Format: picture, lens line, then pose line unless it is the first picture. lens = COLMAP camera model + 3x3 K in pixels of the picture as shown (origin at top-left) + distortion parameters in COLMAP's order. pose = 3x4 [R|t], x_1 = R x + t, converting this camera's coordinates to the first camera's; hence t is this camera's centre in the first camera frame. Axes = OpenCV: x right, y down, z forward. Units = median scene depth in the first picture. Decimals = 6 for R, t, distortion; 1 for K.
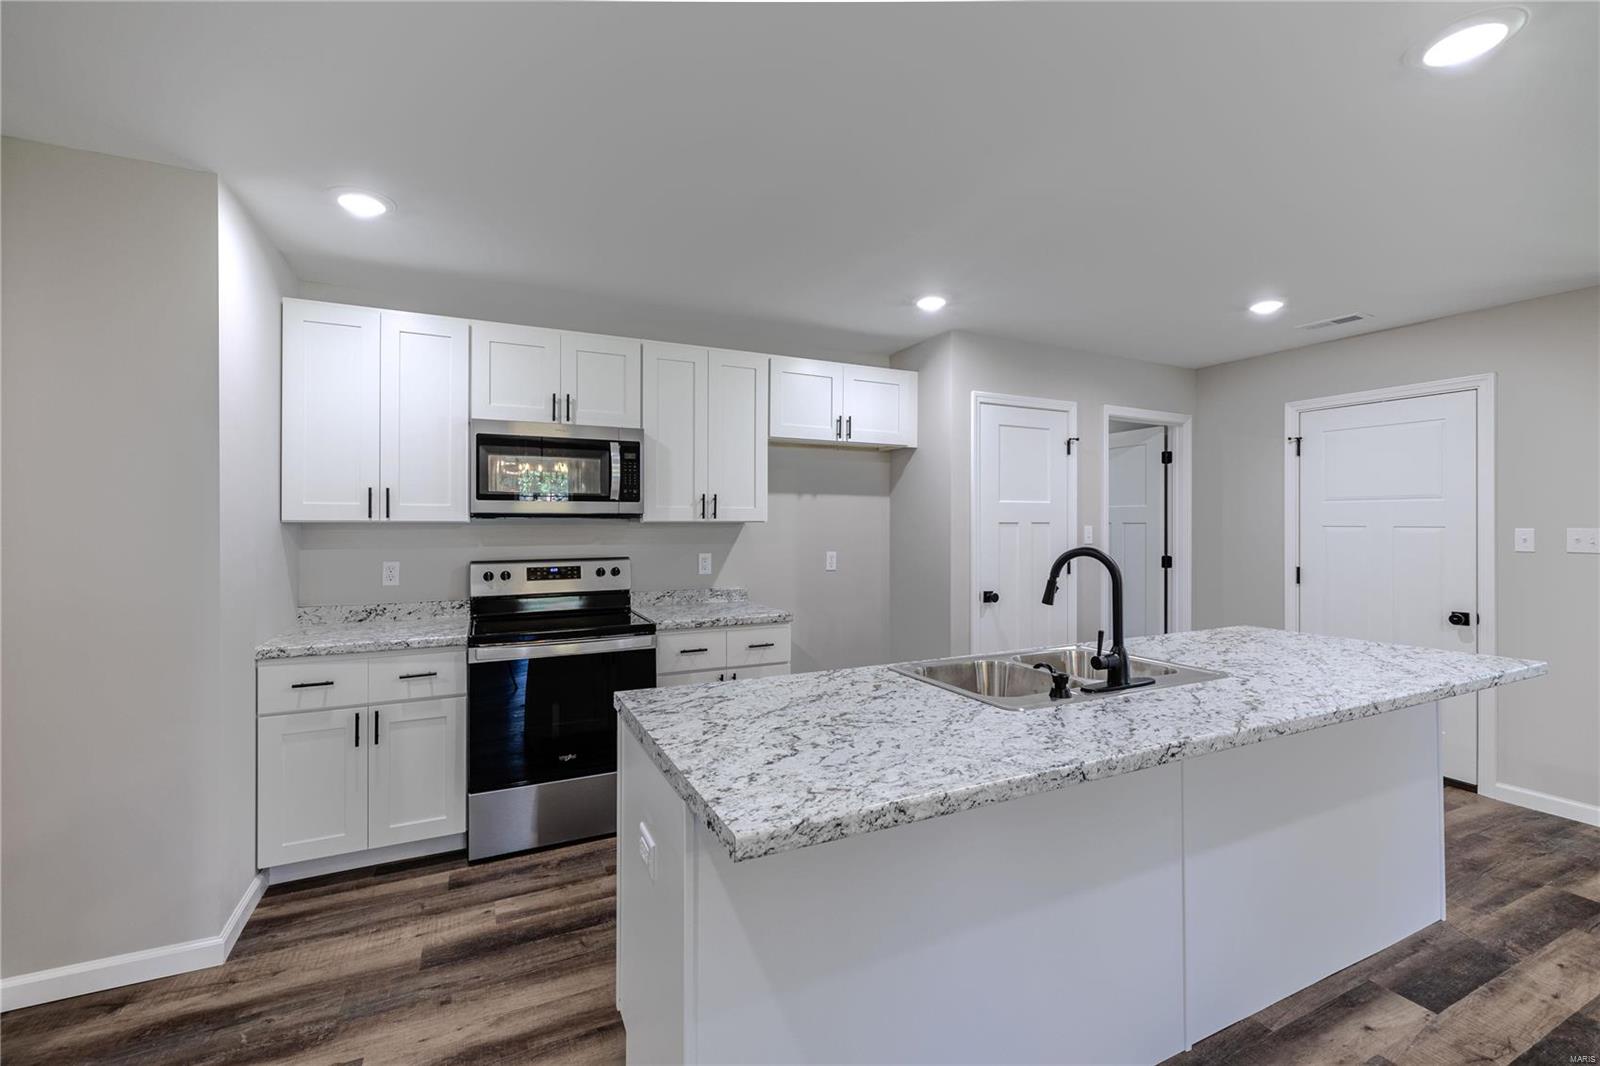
lens RADIAL K [[672.7, 0, 802.3], [0, 672.7, 521.5], [0, 0, 1]] dist [-0.001801, 0.001337]
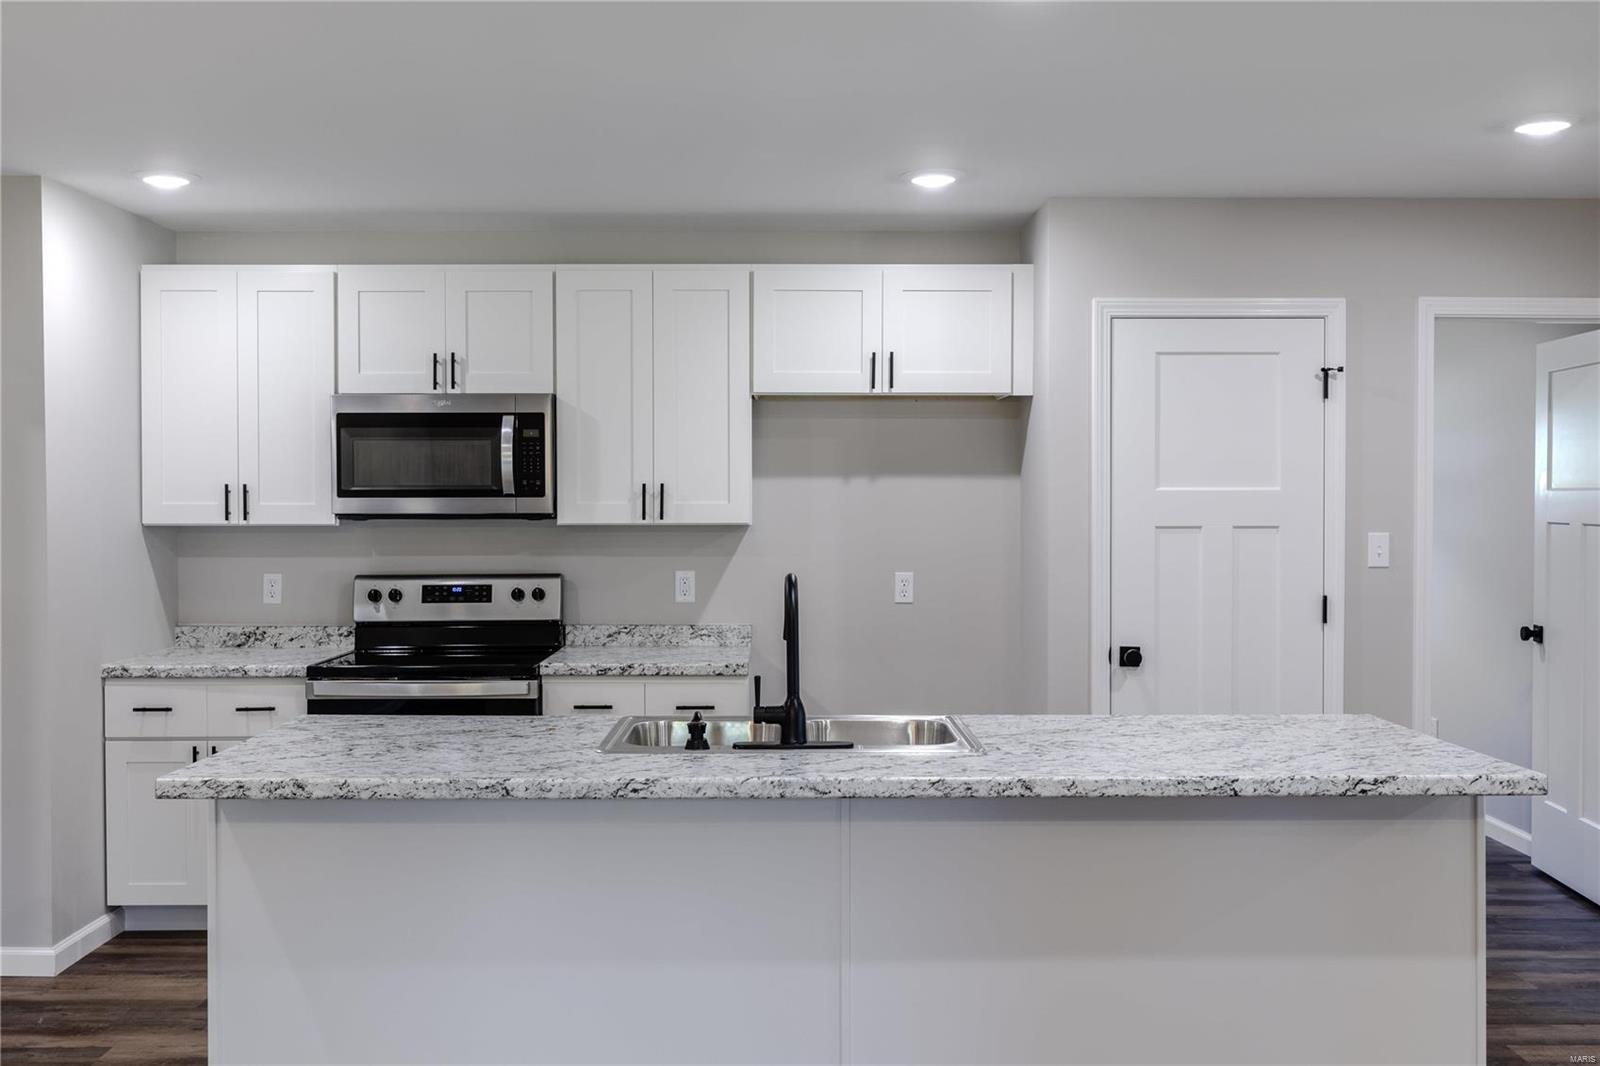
lens RADIAL K [[1559.6, 0, 797.0], [0, 1559.6, 528.4], [0, 0, 1]] dist [-0.002516, 0.000000]
pose [[0.903452, 0.008233, -0.428610, 0.732232], [0.001874, 0.999730, 0.023154, -0.034719], [0.428685, -0.021722, 0.903193, -0.390925]]
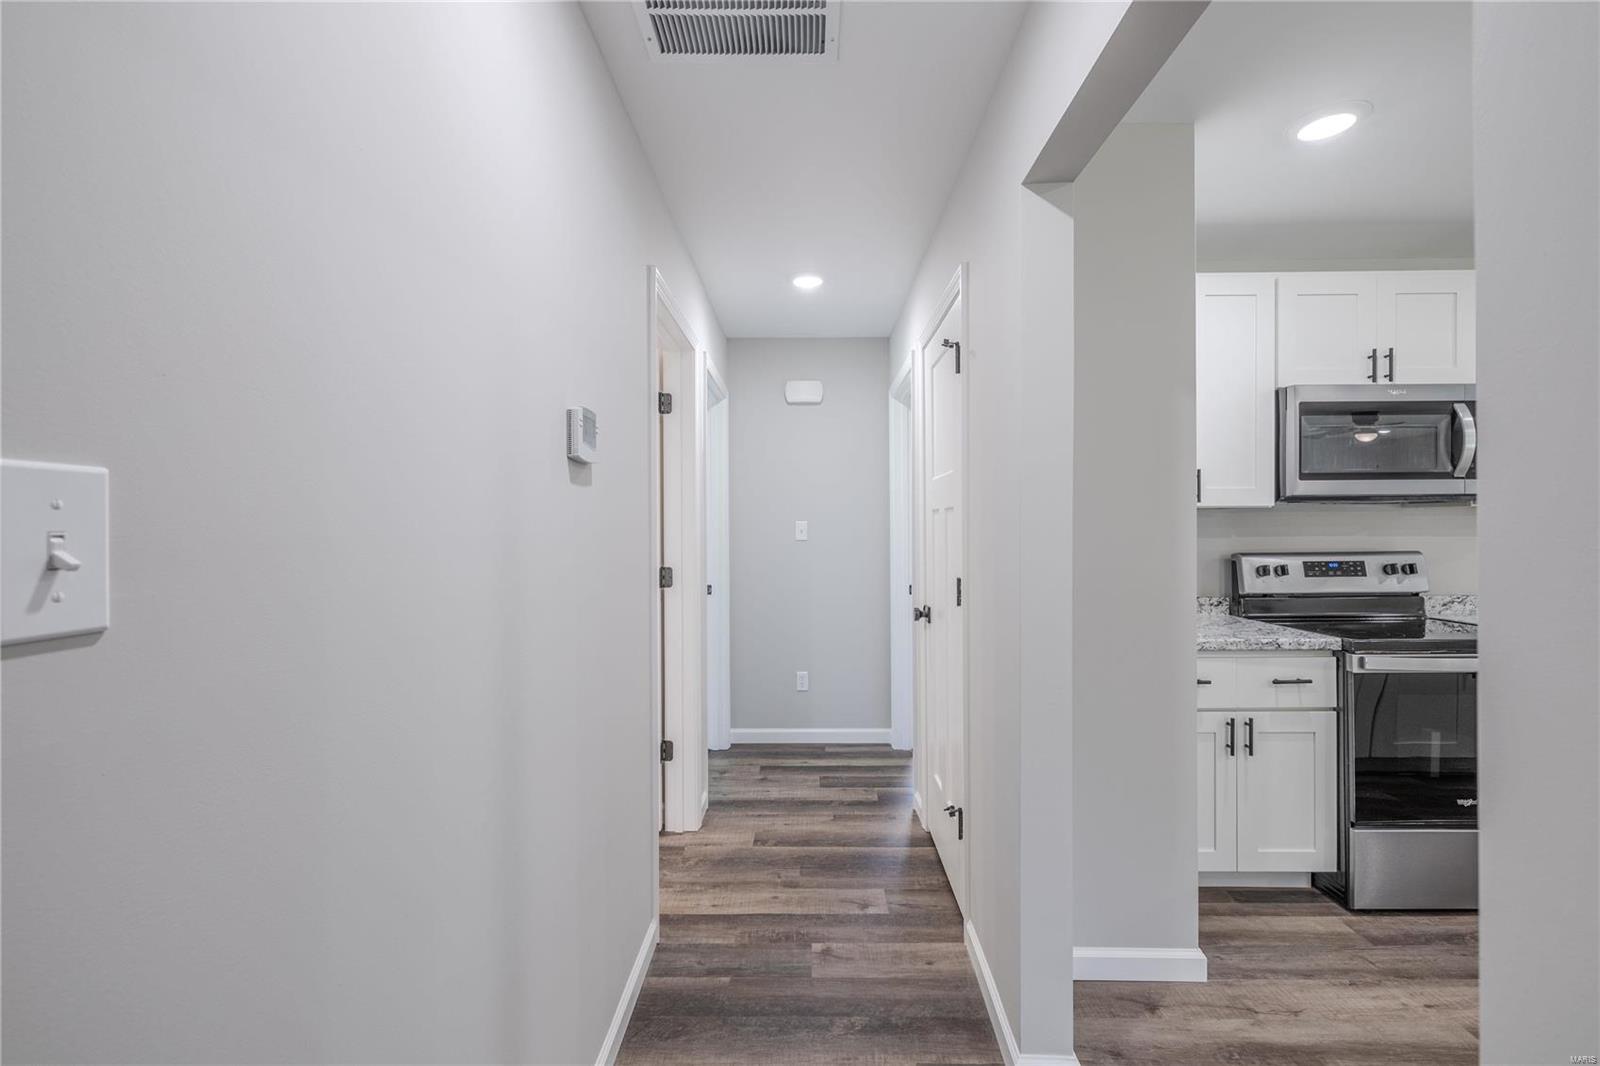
lens RADIAL K [[672.7, 0, 803.4], [0, 672.7, 531.7], [0, 0, 1]] dist [-0.001801, 0.001337]
pose [[0.896011, -0.003246, -0.444021, -0.626194], [0.006611, 0.999960, 0.006031, 0.022525], [0.443983, -0.008339, 0.895996, -0.041484]]
